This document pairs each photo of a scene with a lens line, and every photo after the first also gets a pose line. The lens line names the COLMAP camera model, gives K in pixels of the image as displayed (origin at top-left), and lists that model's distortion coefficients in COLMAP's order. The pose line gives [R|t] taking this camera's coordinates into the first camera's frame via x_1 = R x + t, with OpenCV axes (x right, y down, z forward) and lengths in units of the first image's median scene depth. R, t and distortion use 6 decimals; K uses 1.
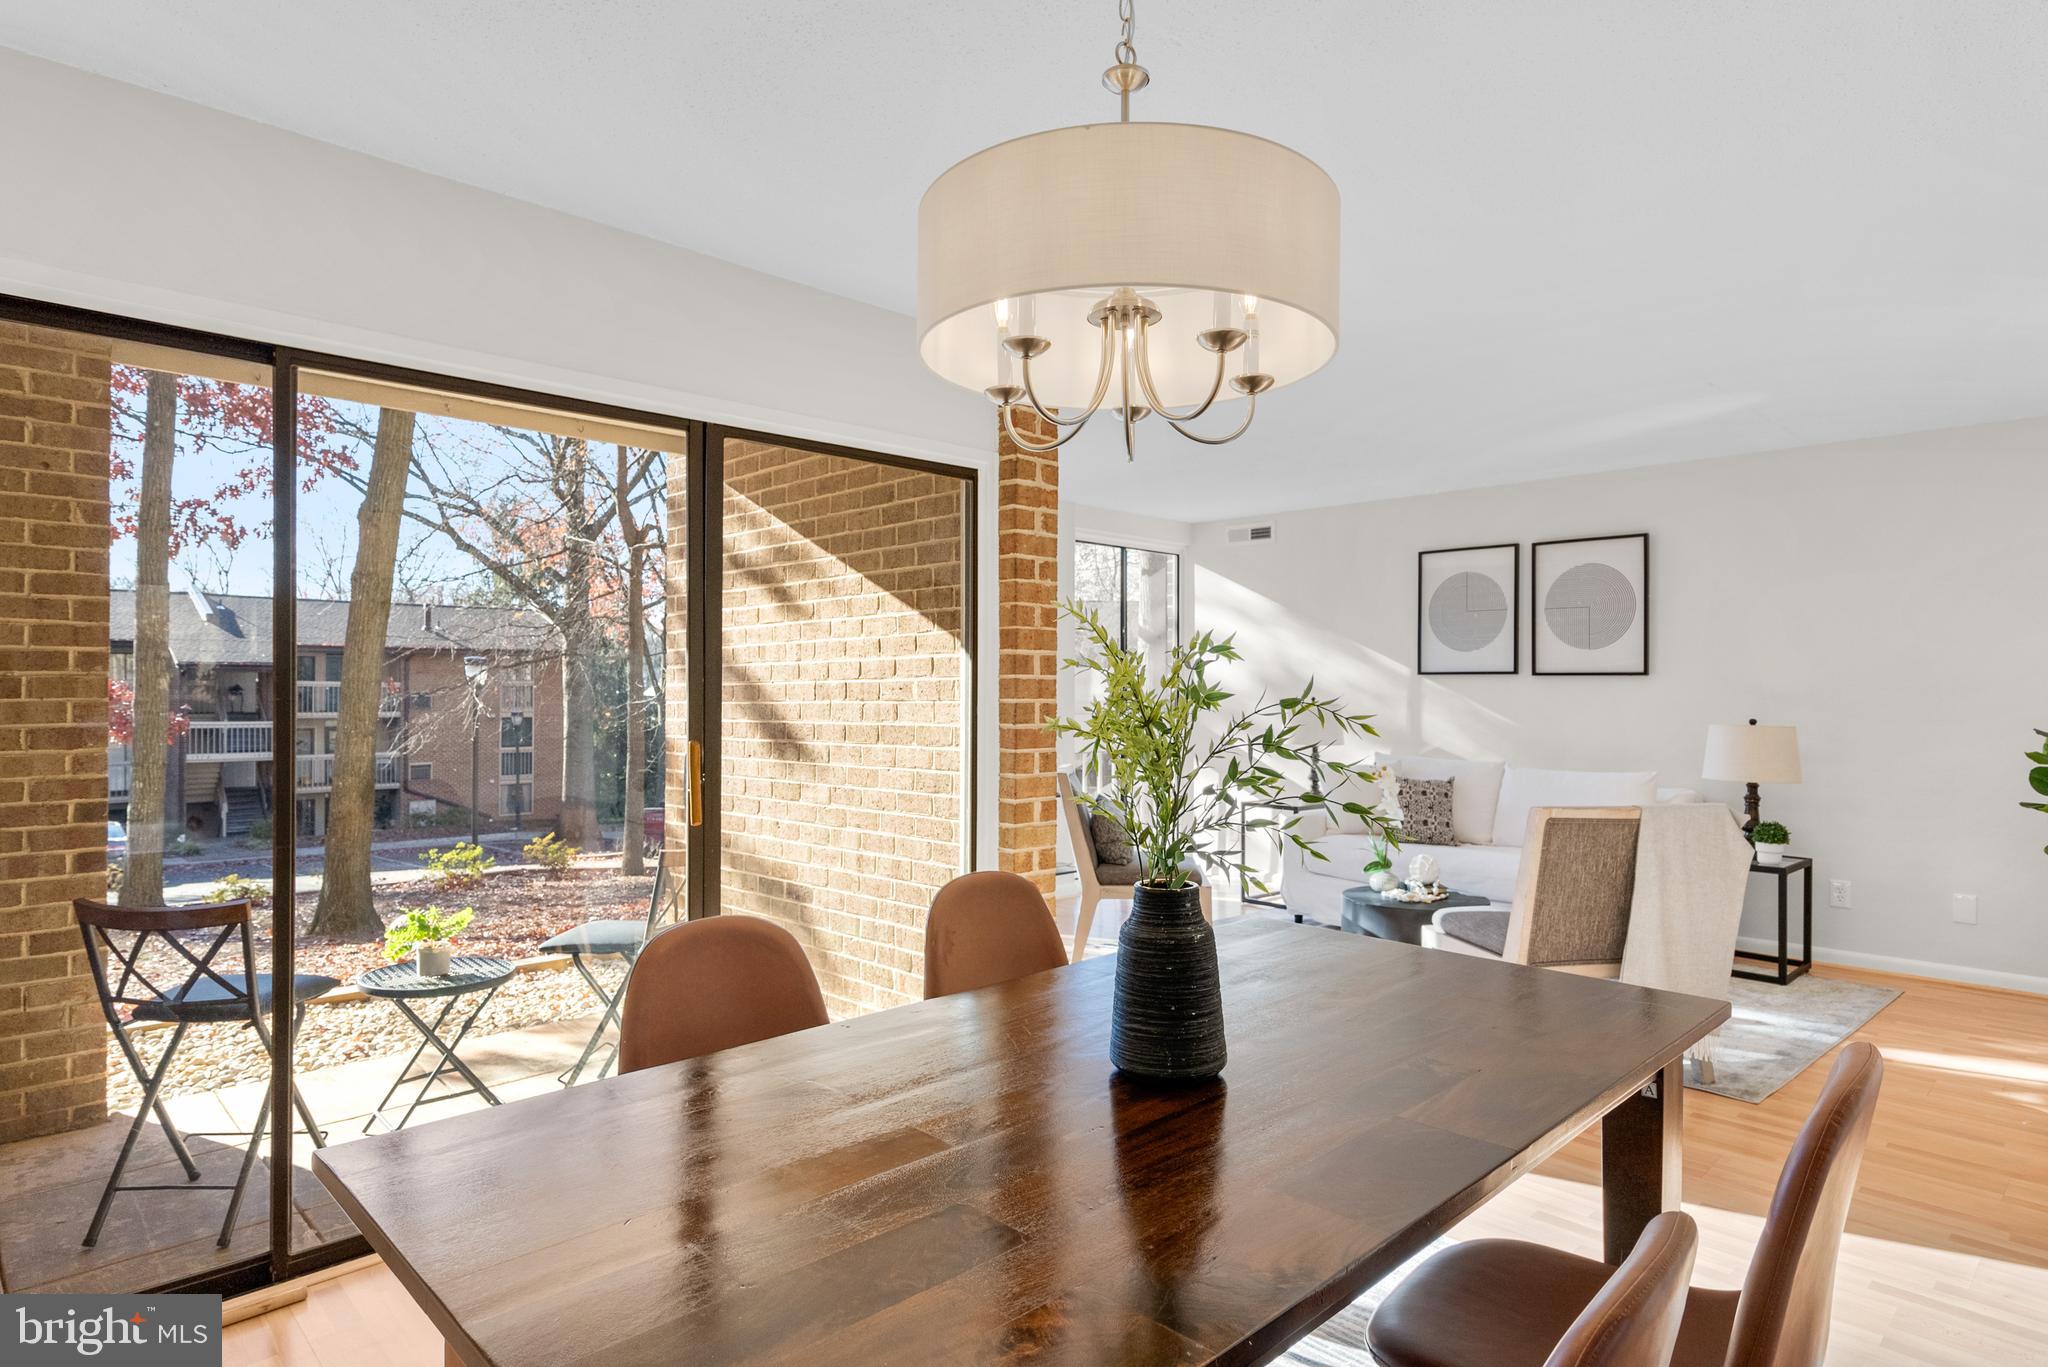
lens RADIAL K [[1106.8, 0, 1025.8], [0, 1106.8, 687.7], [0, 0, 1]] dist [-0.003563, 0.000104]
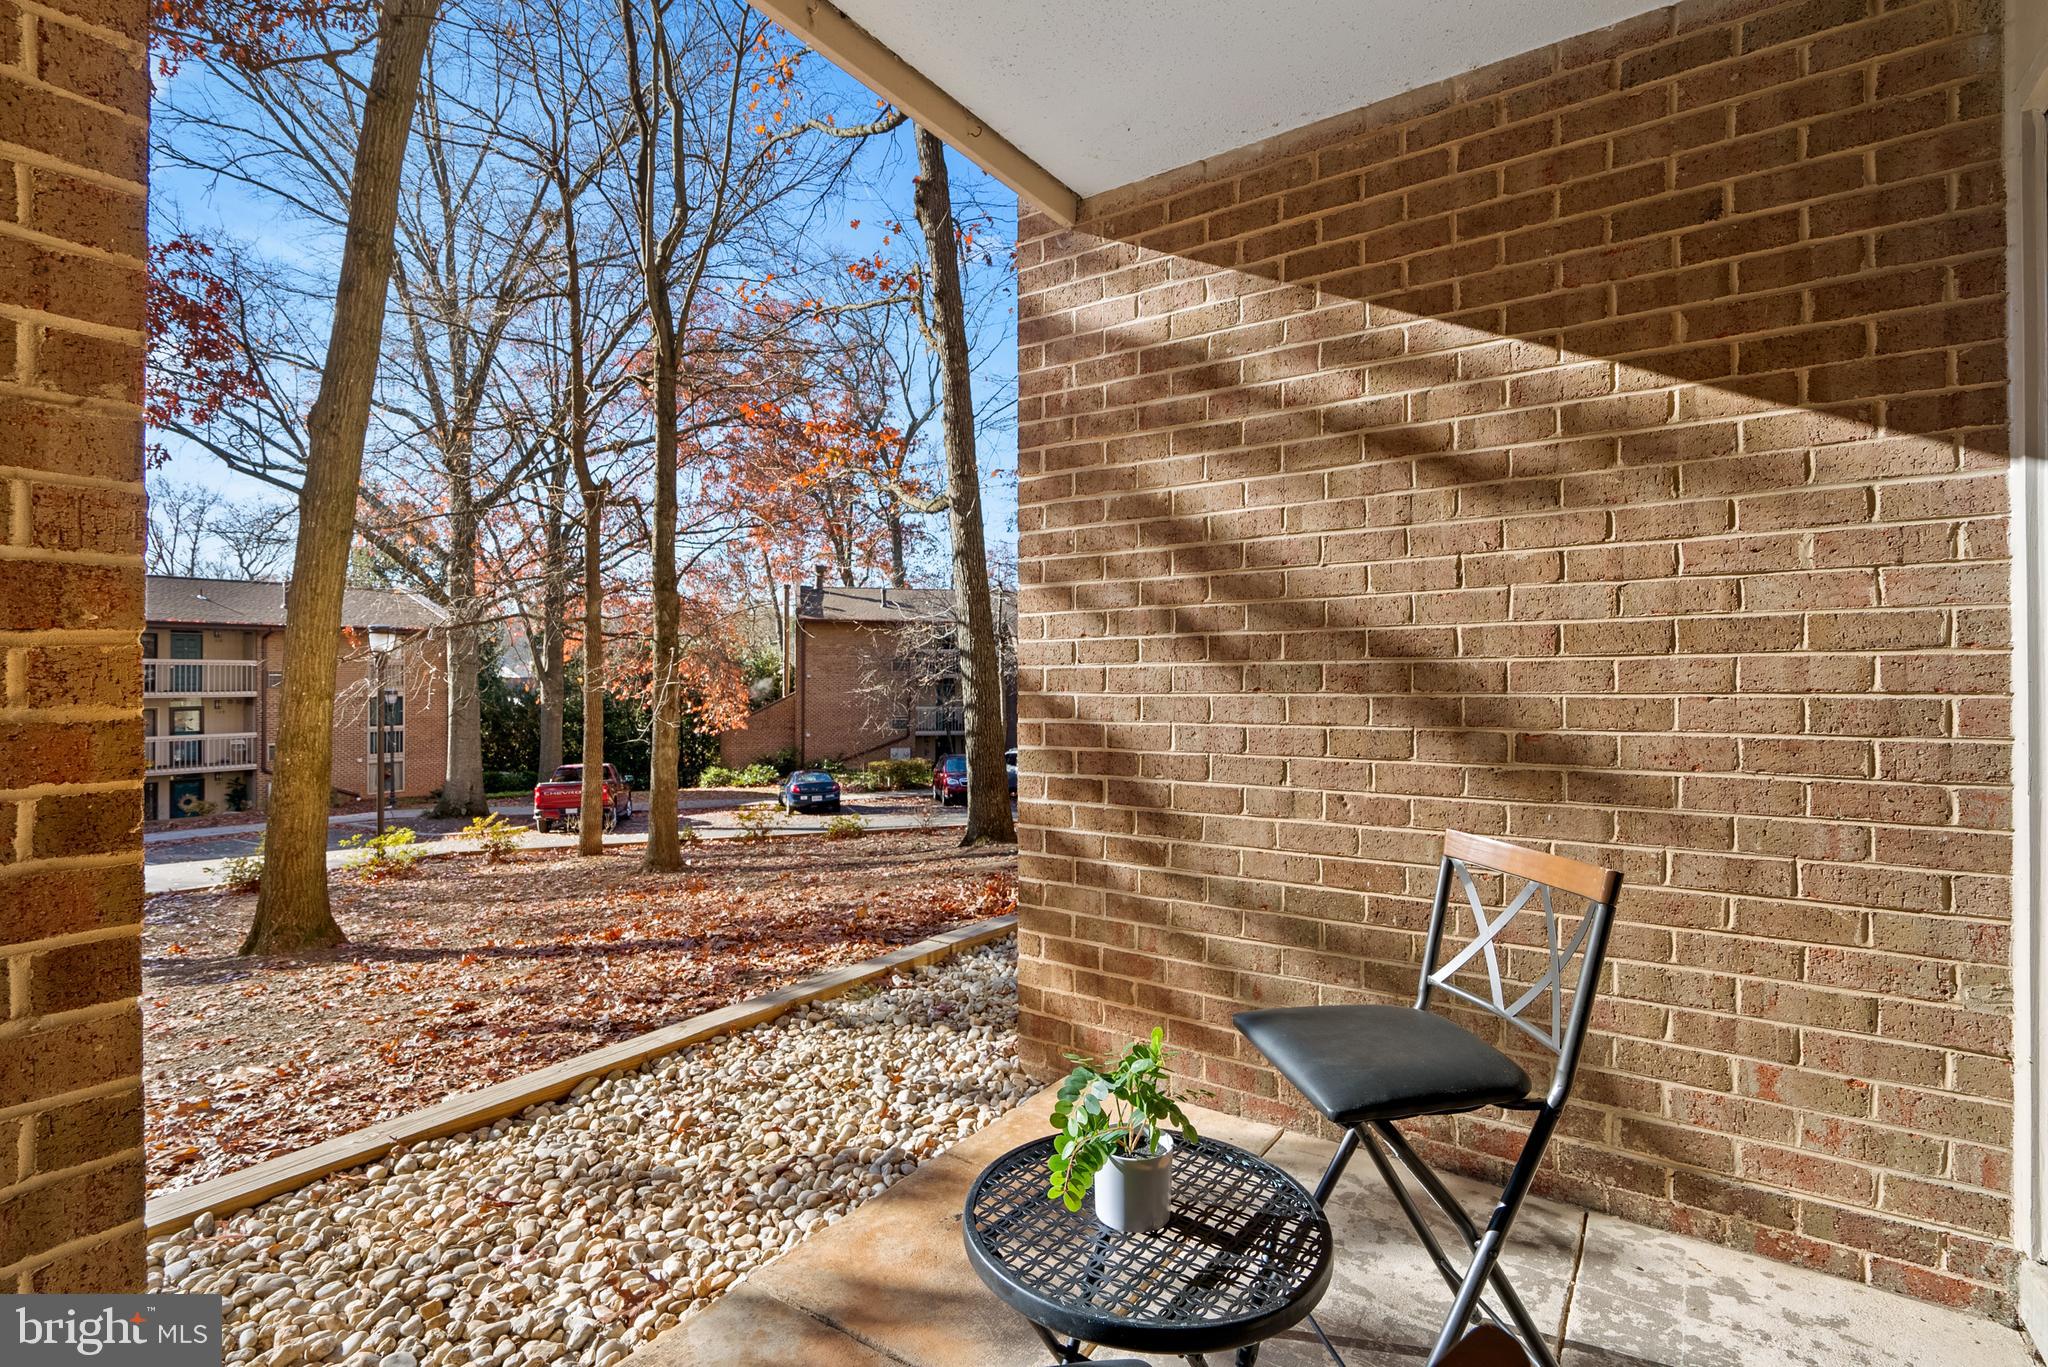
lens RADIAL K [[945.2, 0, 1031.6], [0, 945.2, 672.7], [0, 0, 1]] dist [-0.001337, -0.001269]
pose [[0.982829, -0.002825, 0.184497, -0.136630], [0.002396, 0.999994, 0.002549, 0.014818], [-0.184503, -0.002063, 0.982830, 0.147365]]
